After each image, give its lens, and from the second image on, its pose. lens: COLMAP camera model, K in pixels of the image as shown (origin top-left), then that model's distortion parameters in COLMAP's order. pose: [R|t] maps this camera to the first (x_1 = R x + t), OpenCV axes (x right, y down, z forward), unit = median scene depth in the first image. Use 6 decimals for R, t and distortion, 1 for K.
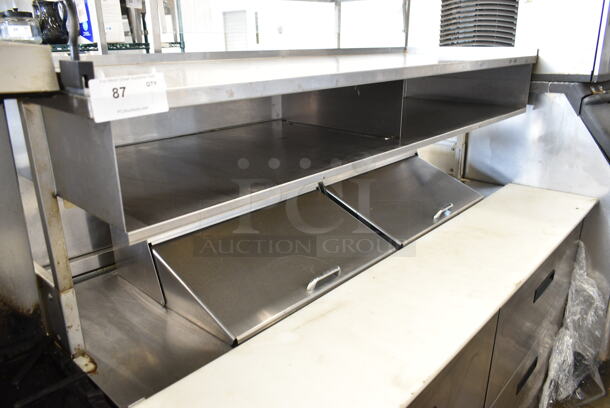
lens RADIAL K [[460.4, 0, 305.0], [0, 460.4, 204.0], [0, 0, 1]] dist [-0.010019, -0.005871]
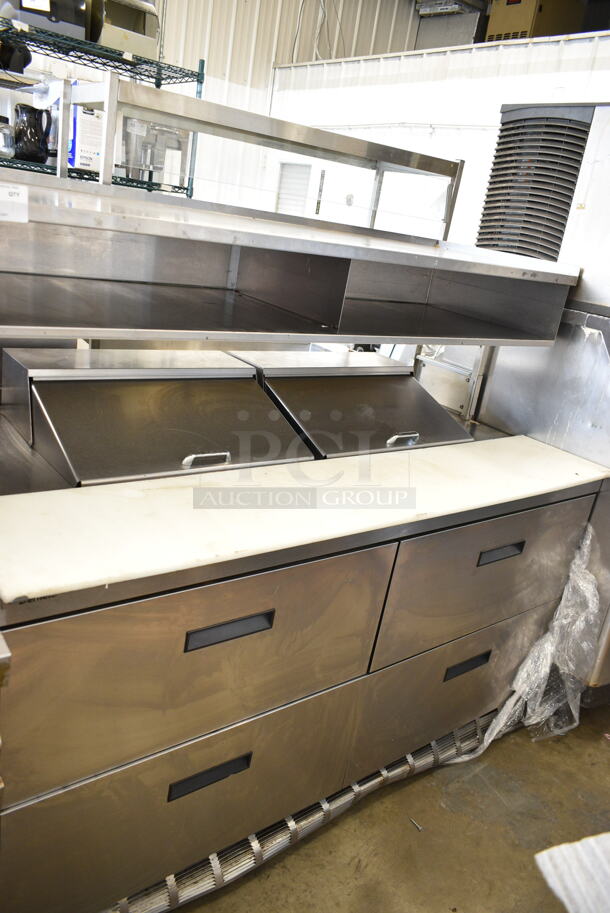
lens RADIAL K [[689.1, 0, 305.0], [0, 689.1, 456.5], [0, 0, 1]] dist [-0.010019, -0.005871]
pose [[0.970421, 0.216703, -0.106410, 0.231824], [-0.217660, 0.976021, 0.002674, 0.070163], [0.104438, 0.020566, 0.994319, -0.198373]]
